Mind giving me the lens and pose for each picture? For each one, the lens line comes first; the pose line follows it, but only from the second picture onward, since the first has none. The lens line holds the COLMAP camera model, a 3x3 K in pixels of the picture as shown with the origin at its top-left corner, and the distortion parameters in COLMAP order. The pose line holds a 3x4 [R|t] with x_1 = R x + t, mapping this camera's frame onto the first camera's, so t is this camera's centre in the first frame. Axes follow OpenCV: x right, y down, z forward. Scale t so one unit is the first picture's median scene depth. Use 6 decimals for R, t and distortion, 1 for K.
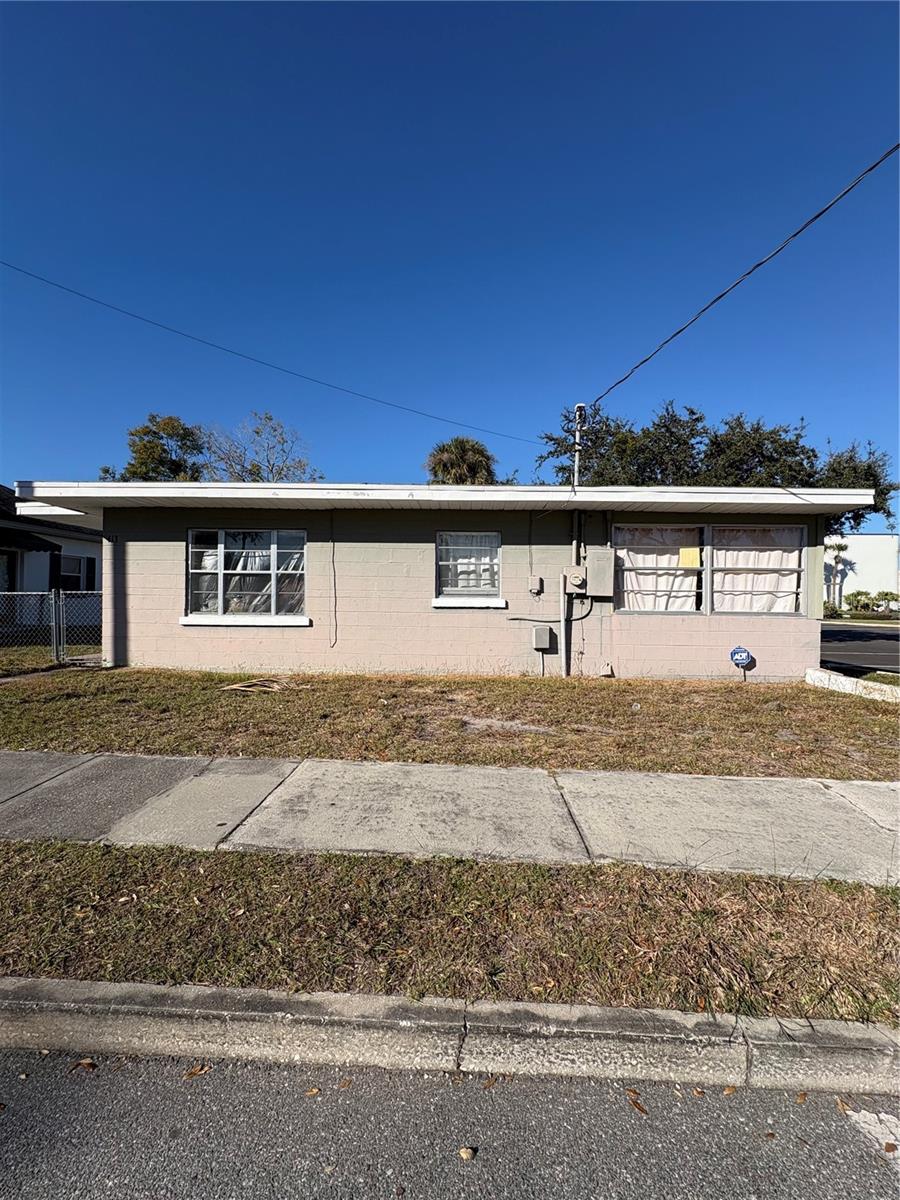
lens RADIAL K [[478.7, 0, 456.2], [0, 478.7, 599.8], [0, 0, 1]] dist [-0.000771, 0.000290]
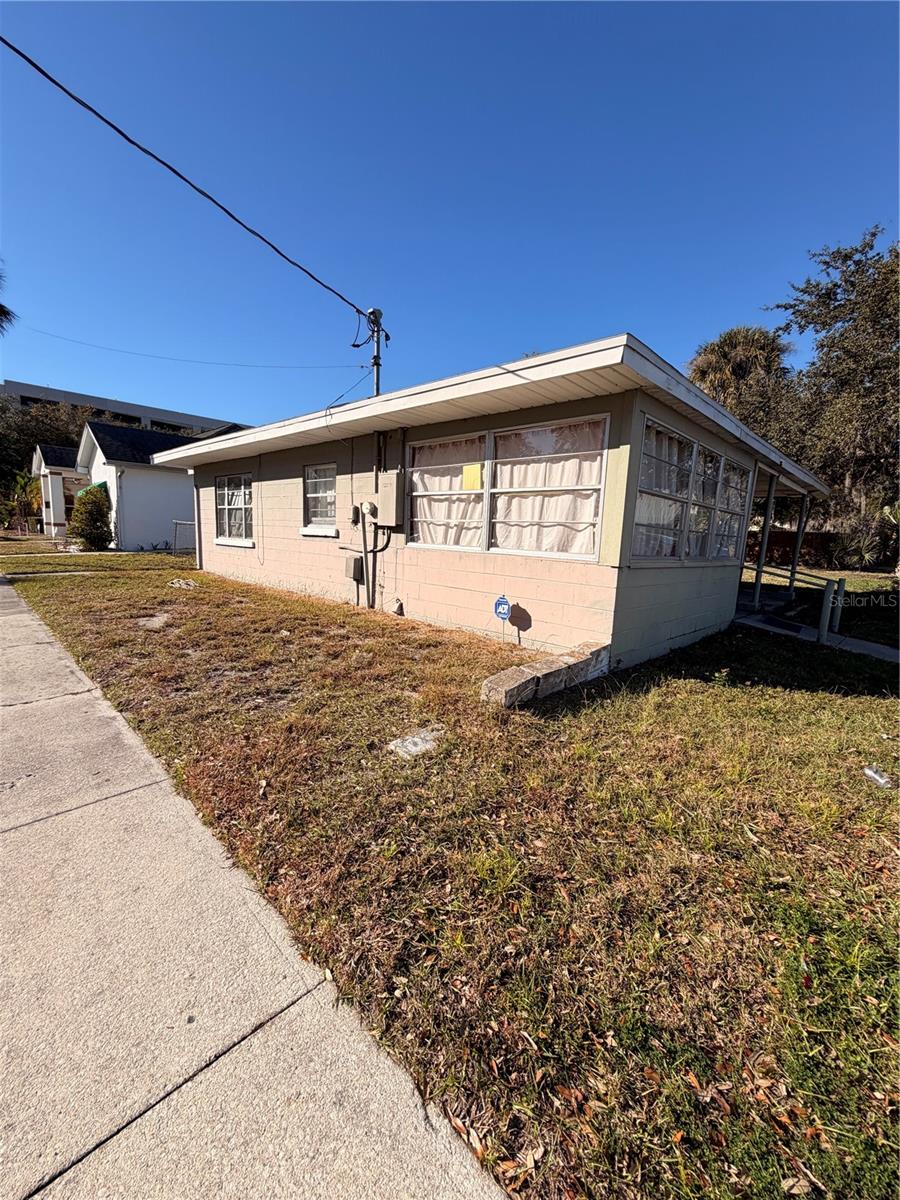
lens RADIAL K [[485.6, 0, 454.3], [0, 485.6, 602.2], [0, 0, 1]] dist [-0.001940, 0.000379]
pose [[0.739146, 0.113096, -0.663983, 1.014934], [-0.029401, 0.990280, 0.135945, 0.006205], [0.672904, -0.080961, 0.735286, 0.379829]]
